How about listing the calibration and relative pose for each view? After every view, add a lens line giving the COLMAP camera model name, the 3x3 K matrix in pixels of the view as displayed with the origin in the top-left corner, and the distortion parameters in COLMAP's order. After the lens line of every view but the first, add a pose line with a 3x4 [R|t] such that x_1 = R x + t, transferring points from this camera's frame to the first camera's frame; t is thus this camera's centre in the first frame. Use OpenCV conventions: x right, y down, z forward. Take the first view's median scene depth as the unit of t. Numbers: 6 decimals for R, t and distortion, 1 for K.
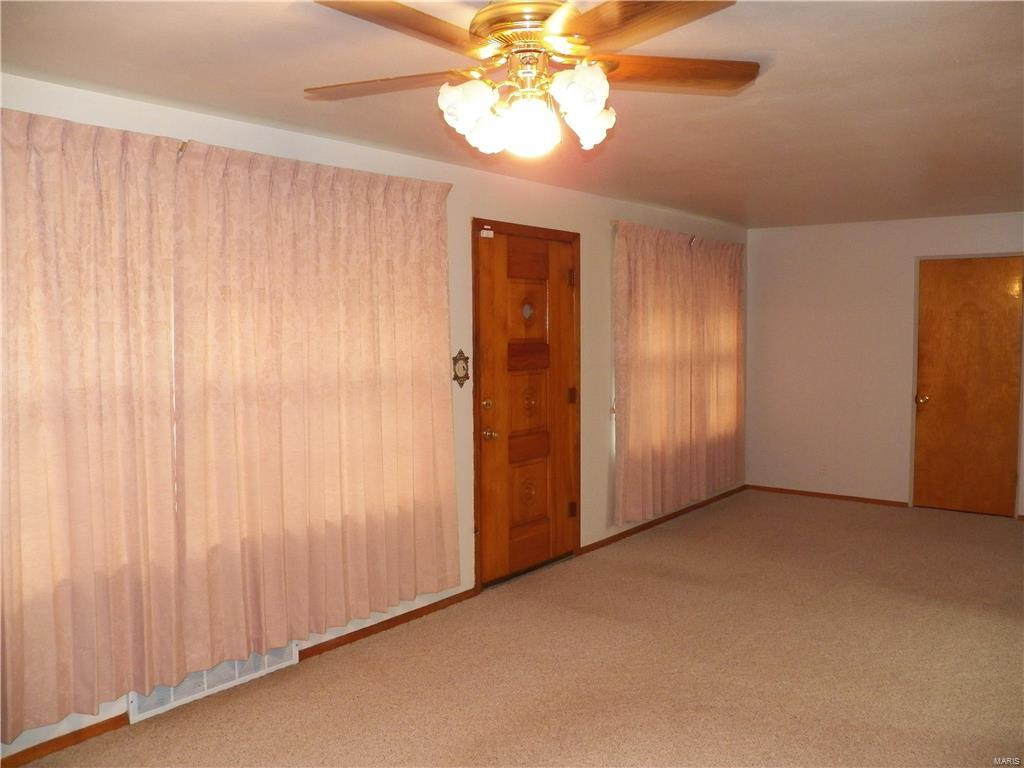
lens RADIAL K [[838.3, 0, 513.3], [0, 838.3, 384.0], [0, 0, 1]] dist [-0.092916, 0.038899]
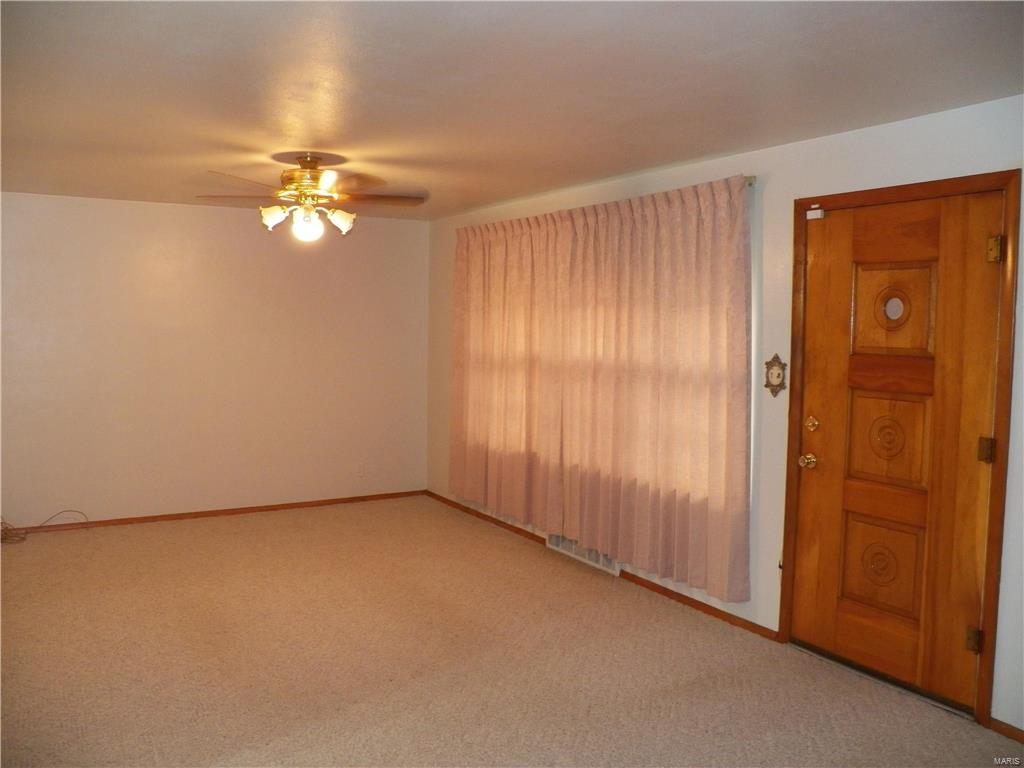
lens RADIAL K [[838.3, 0, 513.9], [0, 838.3, 381.1], [0, 0, 1]] dist [-0.092916, 0.038899]
pose [[-0.338763, 0.071012, -0.938188, 0.842997], [-0.070345, 0.992445, 0.100519, -0.080519], [0.938238, 0.100049, -0.331209, 1.022712]]
